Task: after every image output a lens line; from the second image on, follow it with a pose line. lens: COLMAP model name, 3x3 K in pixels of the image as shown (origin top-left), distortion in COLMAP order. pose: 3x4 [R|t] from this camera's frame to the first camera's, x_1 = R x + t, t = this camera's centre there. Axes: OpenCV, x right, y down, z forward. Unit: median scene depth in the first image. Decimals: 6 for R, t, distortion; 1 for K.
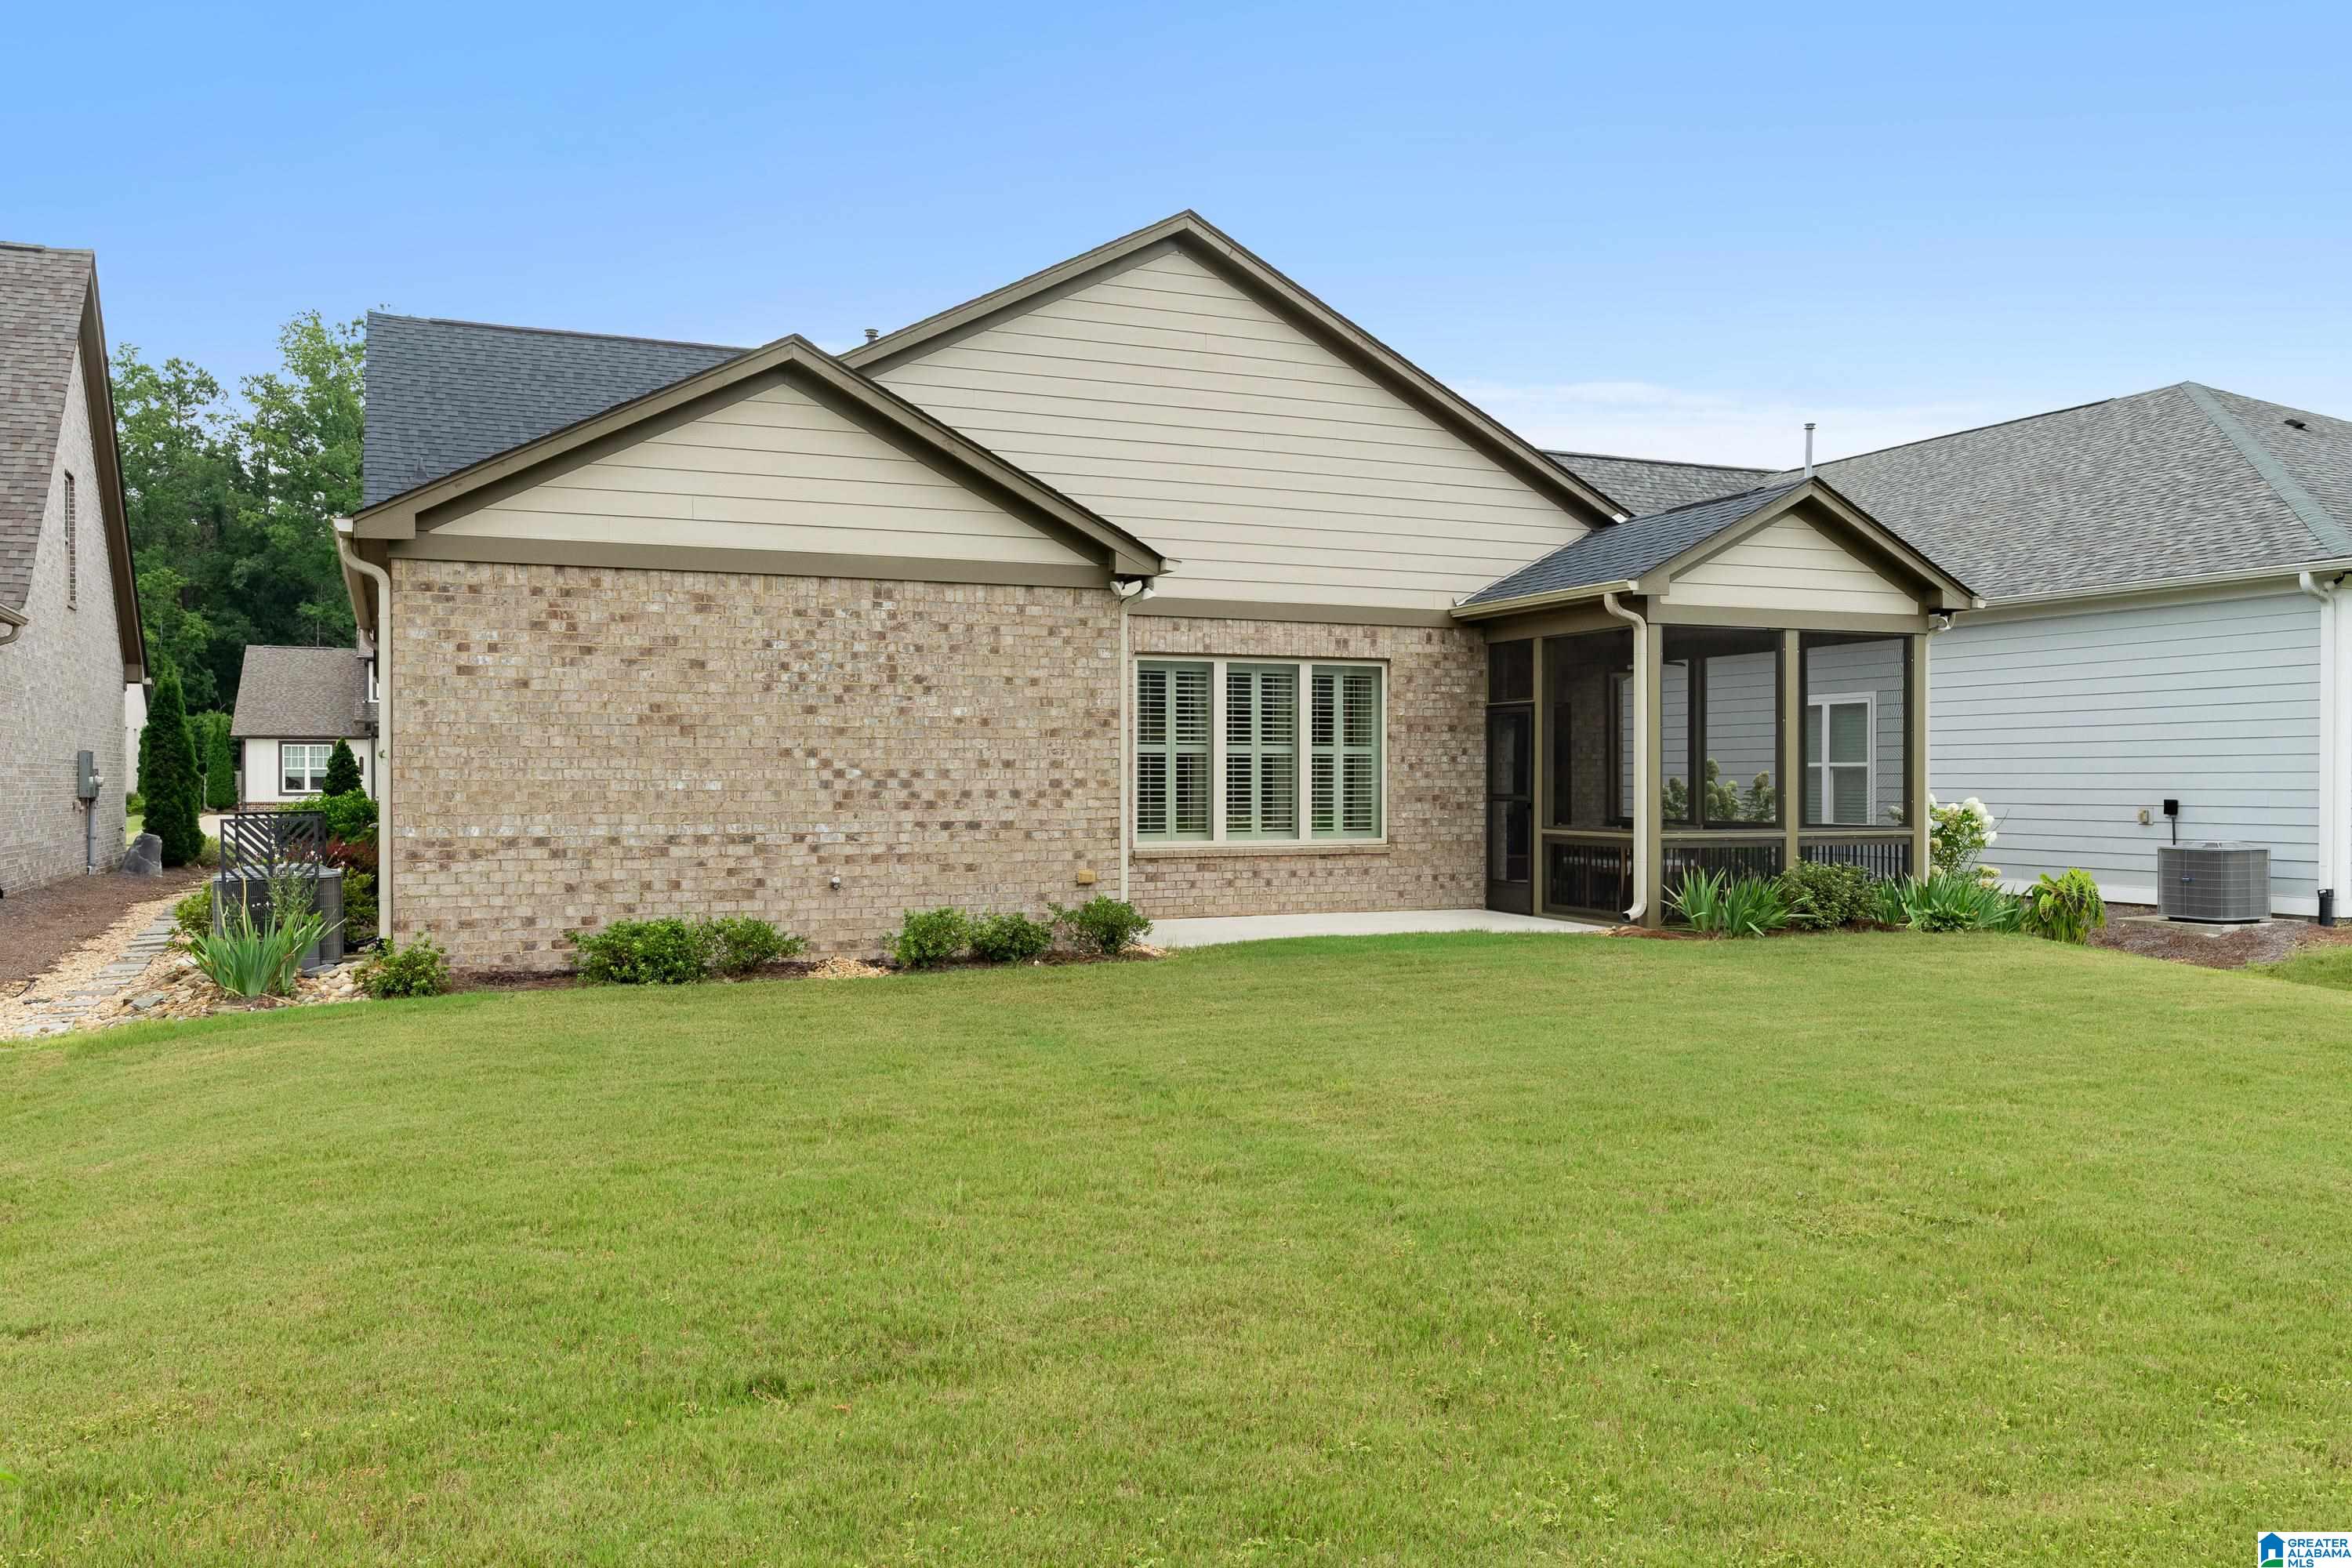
lens RADIAL K [[1787.7, 0, 1176.0], [0, 1787.7, 784.0], [0, 0, 1]] dist [-0.000350, -0.000315]
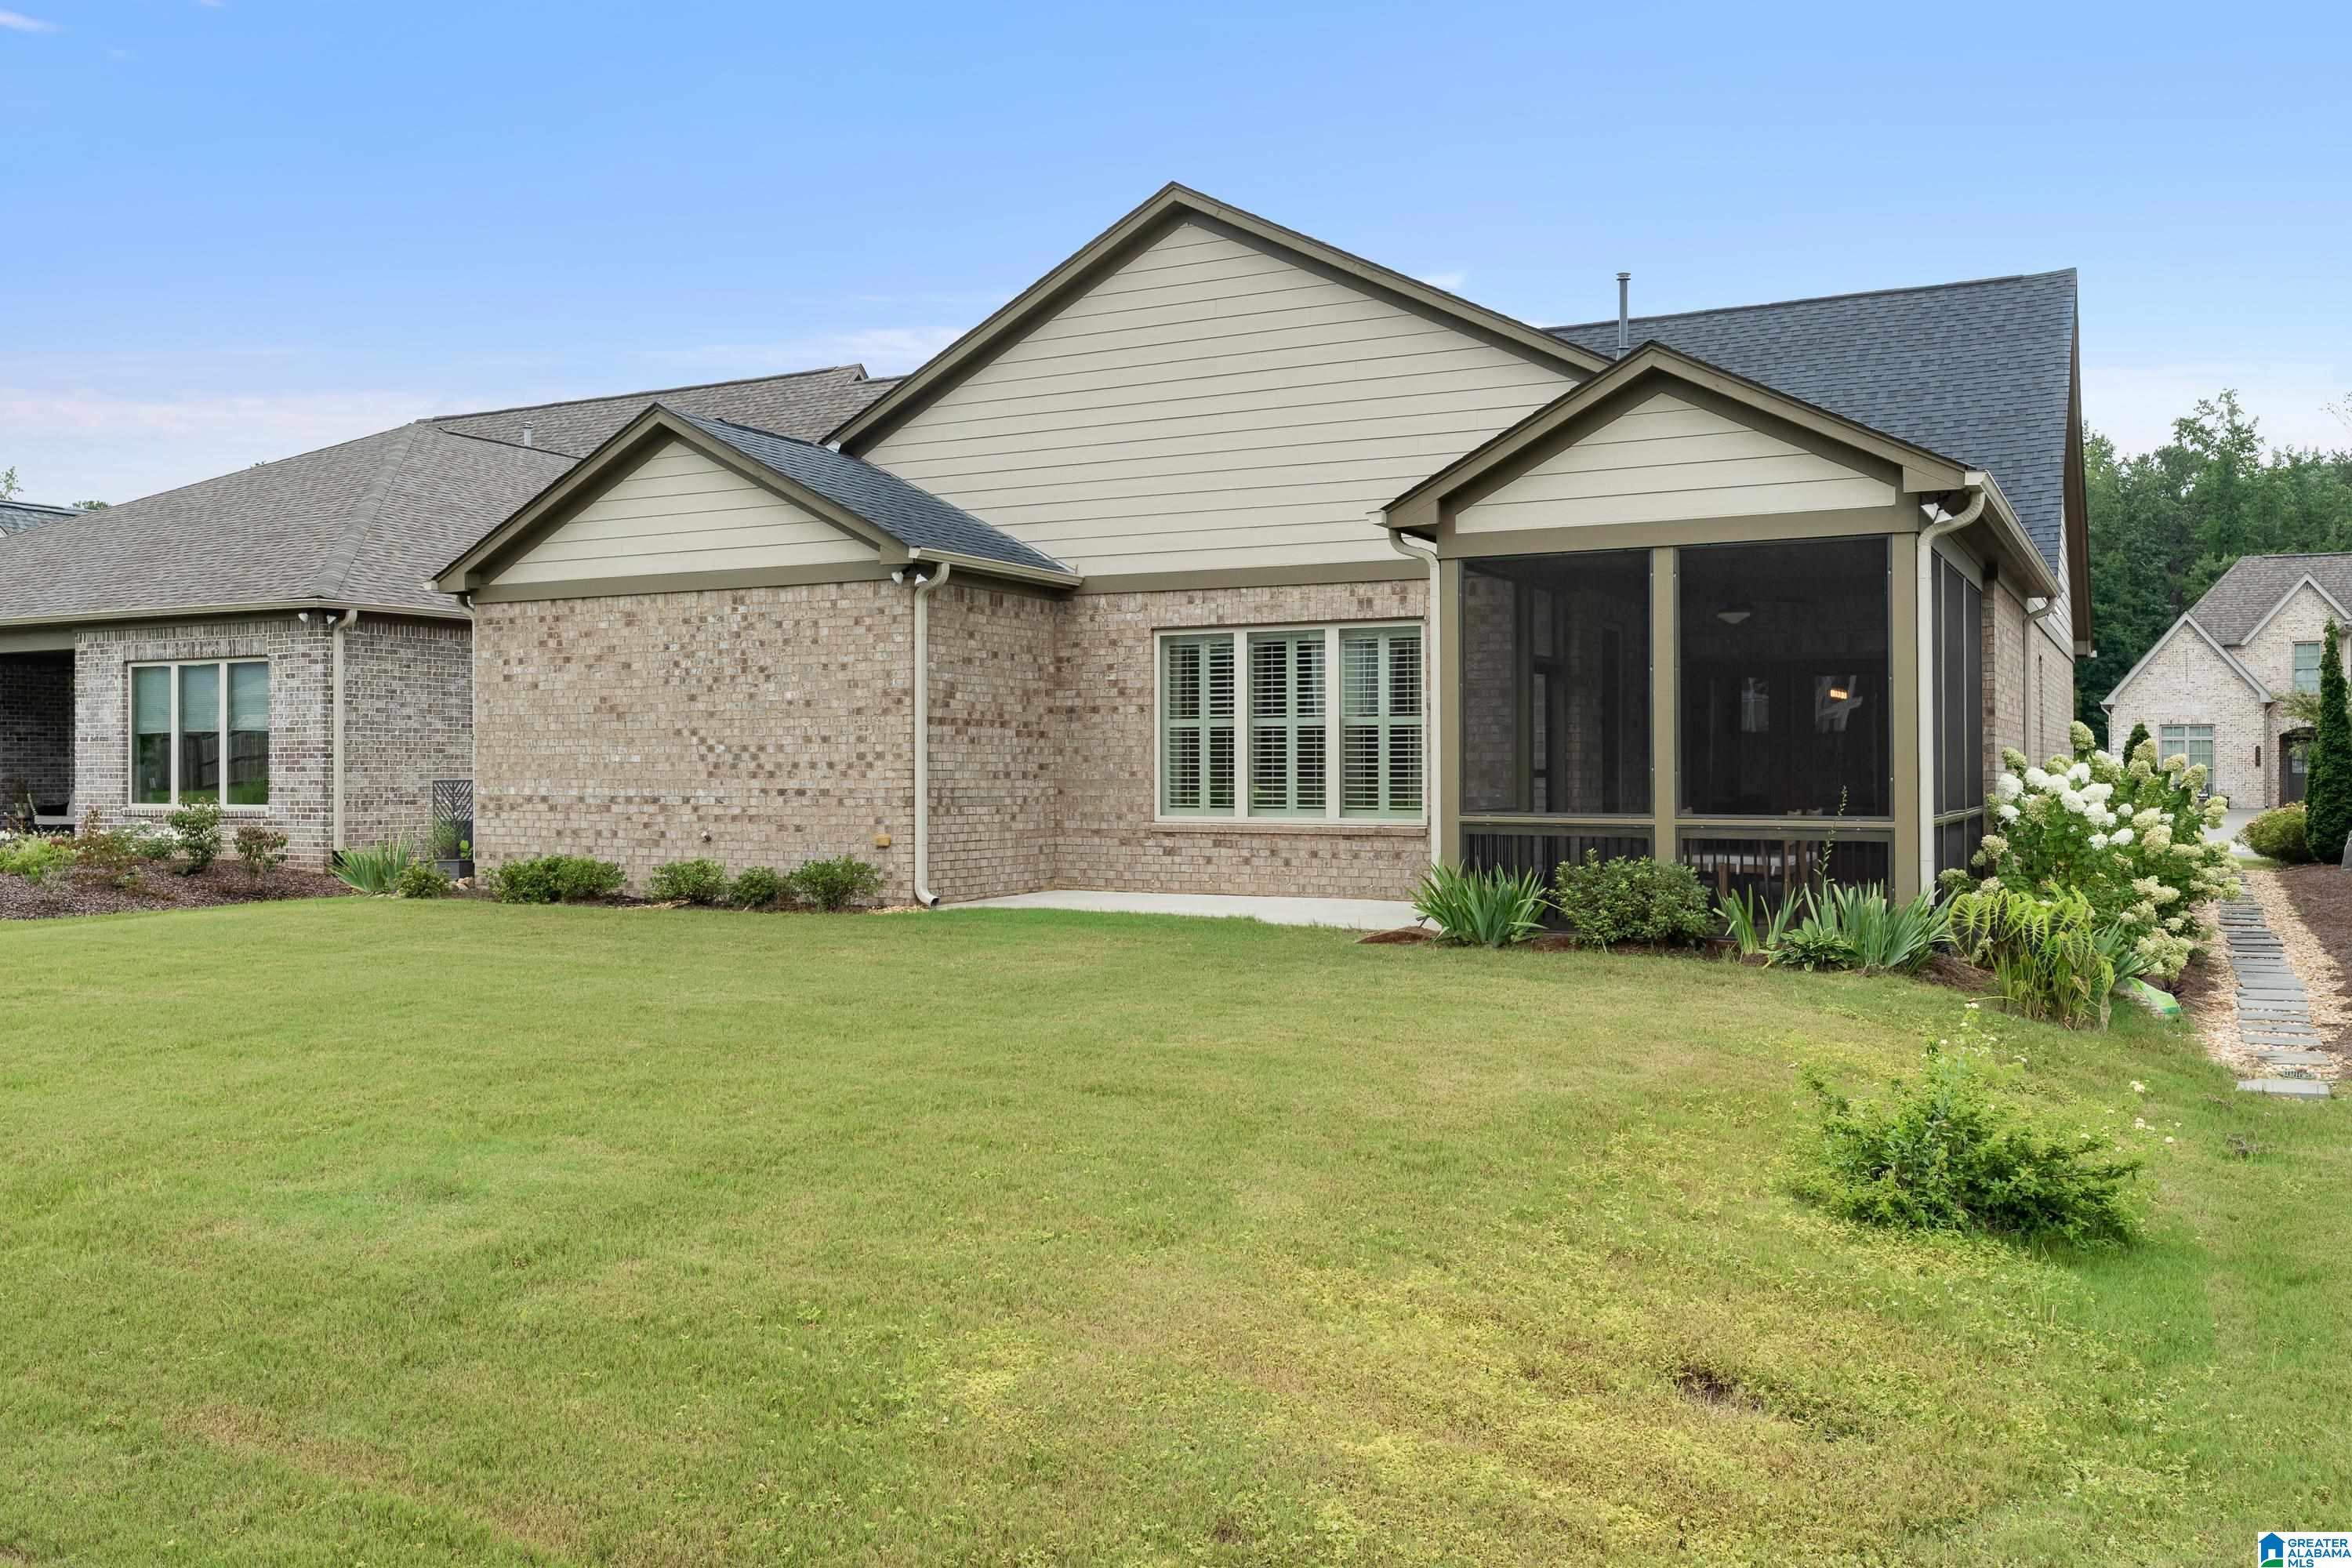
lens RADIAL K [[1844.9, 0, 1176.0], [0, 1844.9, 758.9], [0, 0, 1]] dist [0.000973, 0.000281]
pose [[0.639501, -0.003715, -0.768782, 0.980409], [-0.001855, 0.999978, -0.006375, 0.008691], [0.768788, 0.005503, 0.639480, 0.424780]]
